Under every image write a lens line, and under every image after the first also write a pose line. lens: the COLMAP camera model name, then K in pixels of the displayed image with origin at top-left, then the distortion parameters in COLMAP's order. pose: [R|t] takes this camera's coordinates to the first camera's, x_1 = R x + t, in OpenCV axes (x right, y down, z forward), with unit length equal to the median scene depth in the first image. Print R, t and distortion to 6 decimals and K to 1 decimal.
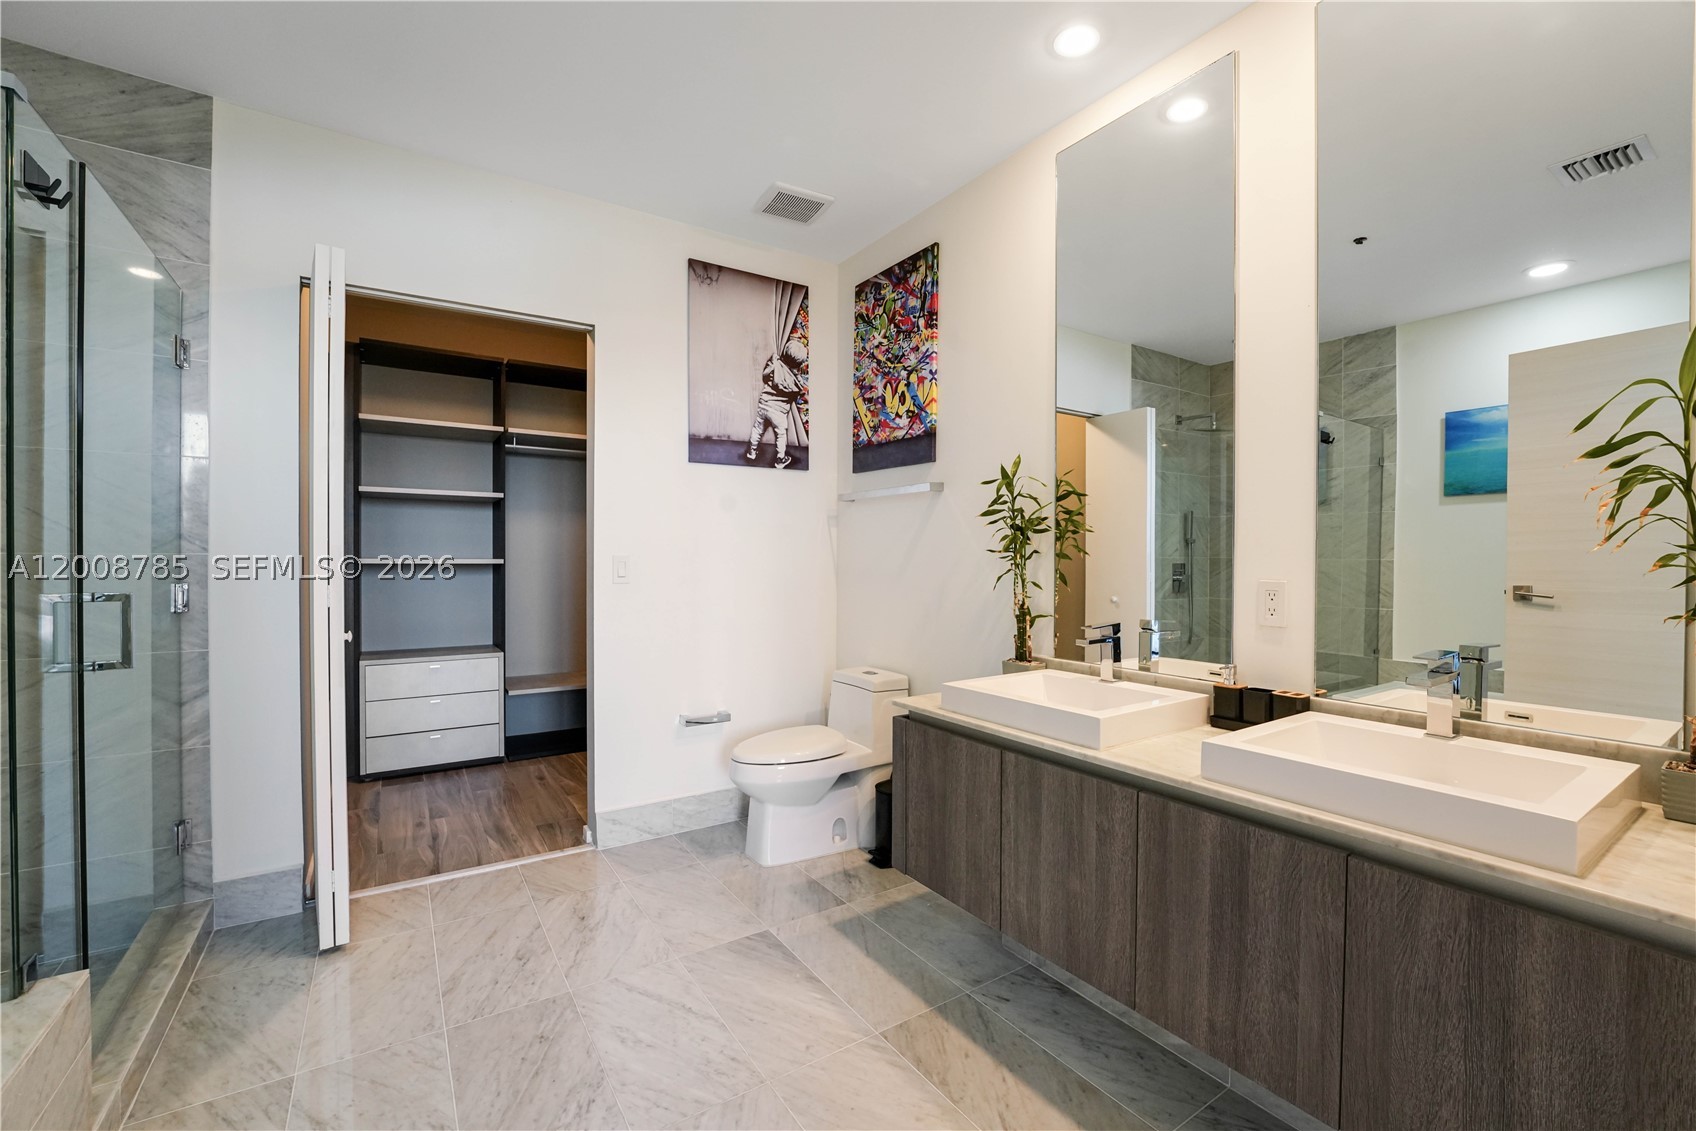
lens RADIAL K [[700.8, 0, 848.0], [0, 700.8, 565.5], [0, 0, 1]] dist [0.000903, -0.000234]
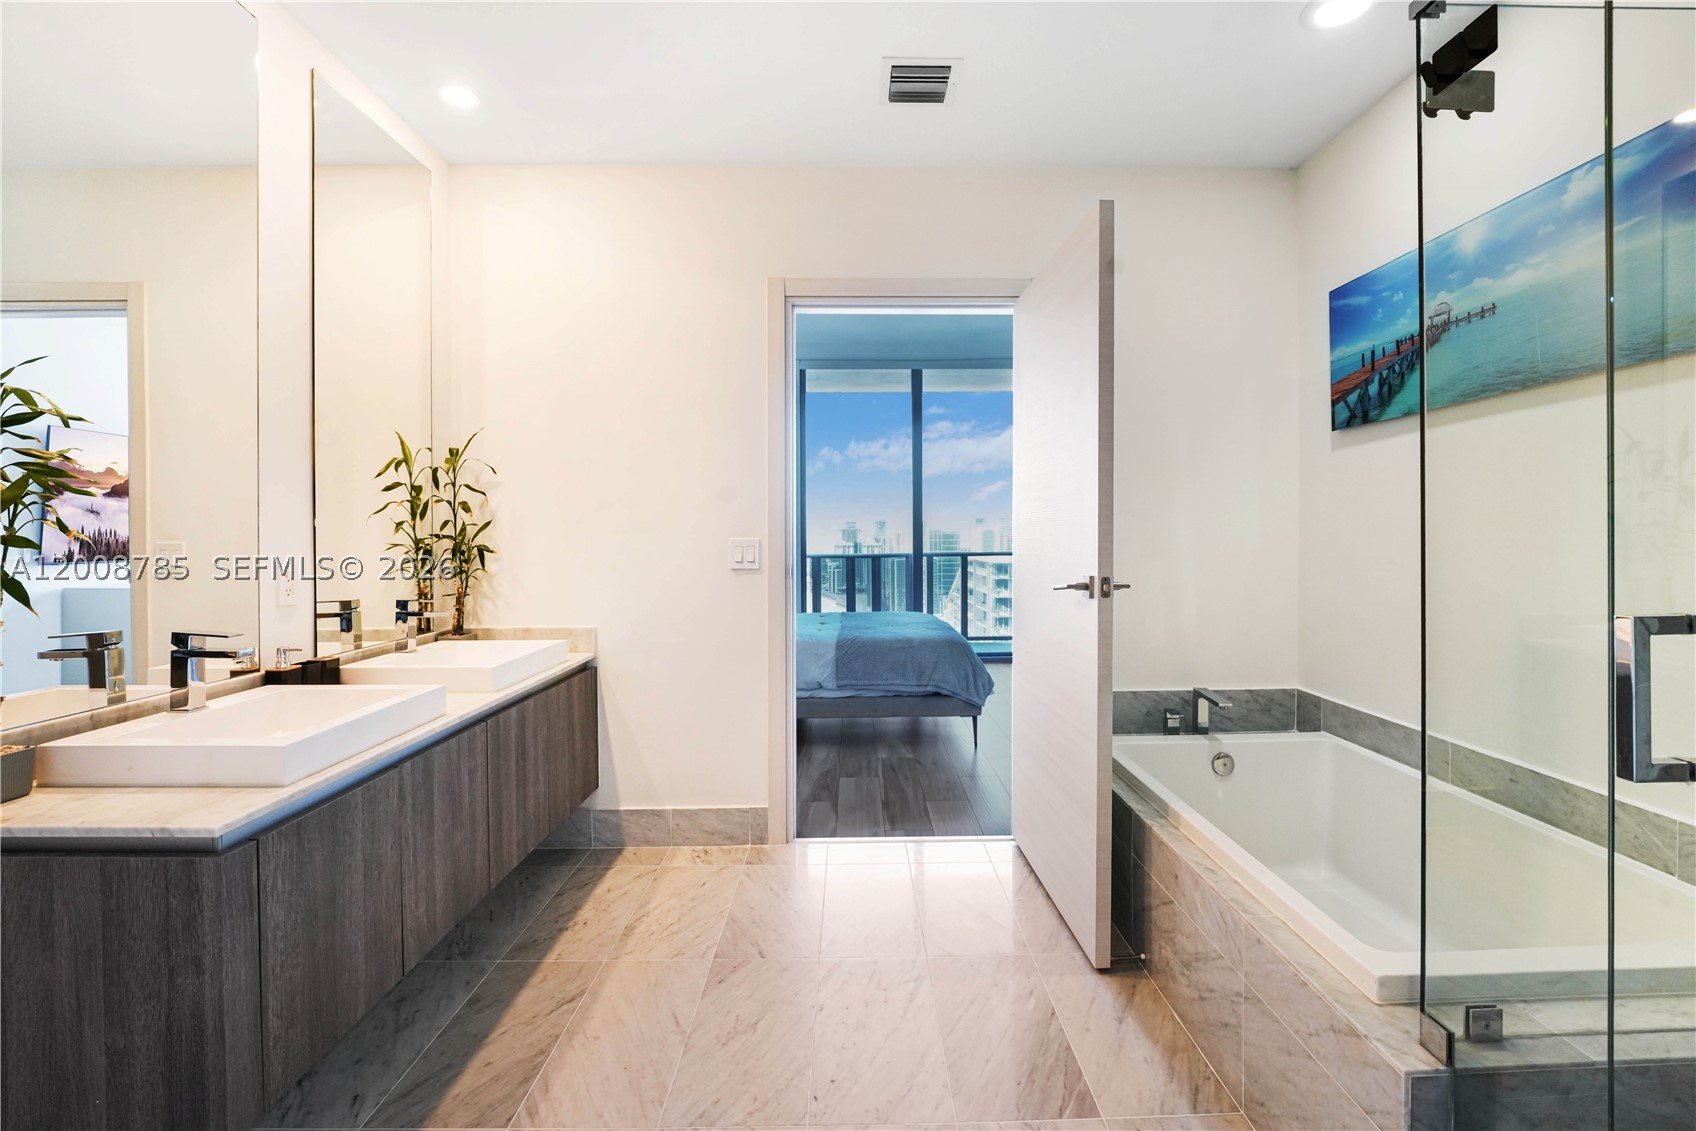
lens RADIAL K [[738.3, 0, 875.1], [0, 738.3, 538.7], [0, 0, 1]] dist [0.000762, 0.000118]
pose [[-0.847995, 0.001847, 0.530000, -0.577243], [0.006687, 0.999952, 0.007214, -0.014980], [-0.529961, 0.009661, -0.847967, 1.113339]]
